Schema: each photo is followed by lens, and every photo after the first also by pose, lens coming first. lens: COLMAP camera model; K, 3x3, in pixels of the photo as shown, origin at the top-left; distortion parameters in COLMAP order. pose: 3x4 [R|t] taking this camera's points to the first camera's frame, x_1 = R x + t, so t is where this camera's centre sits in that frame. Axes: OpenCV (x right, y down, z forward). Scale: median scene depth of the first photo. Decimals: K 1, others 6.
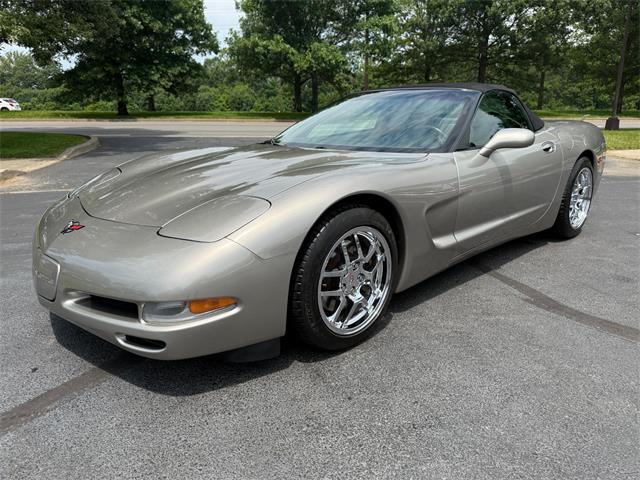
lens RADIAL K [[454.1, 0, 316.7], [0, 454.1, 241.7], [0, 0, 1]] dist [0.031433, -0.030136]
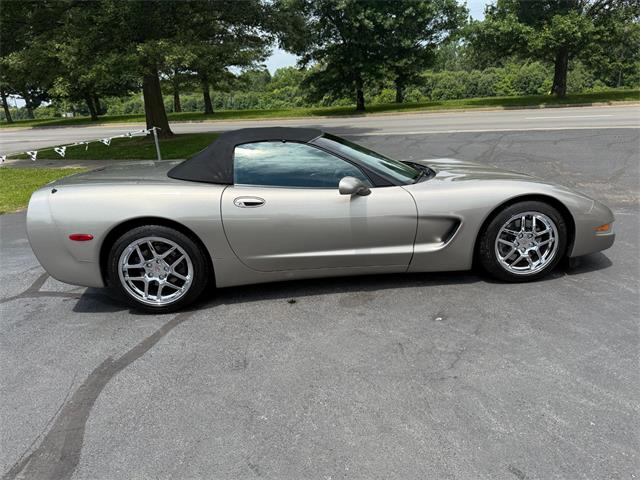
lens RADIAL K [[454.1, 0, 320.4], [0, 454.1, 242.6], [0, 0, 1]] dist [0.031433, -0.030136]
pose [[0.828128, 0.120886, -0.547349, 1.571760], [-0.100562, 0.992666, 0.067088, -0.295814], [0.551445, -0.000515, 0.834211, 0.444318]]
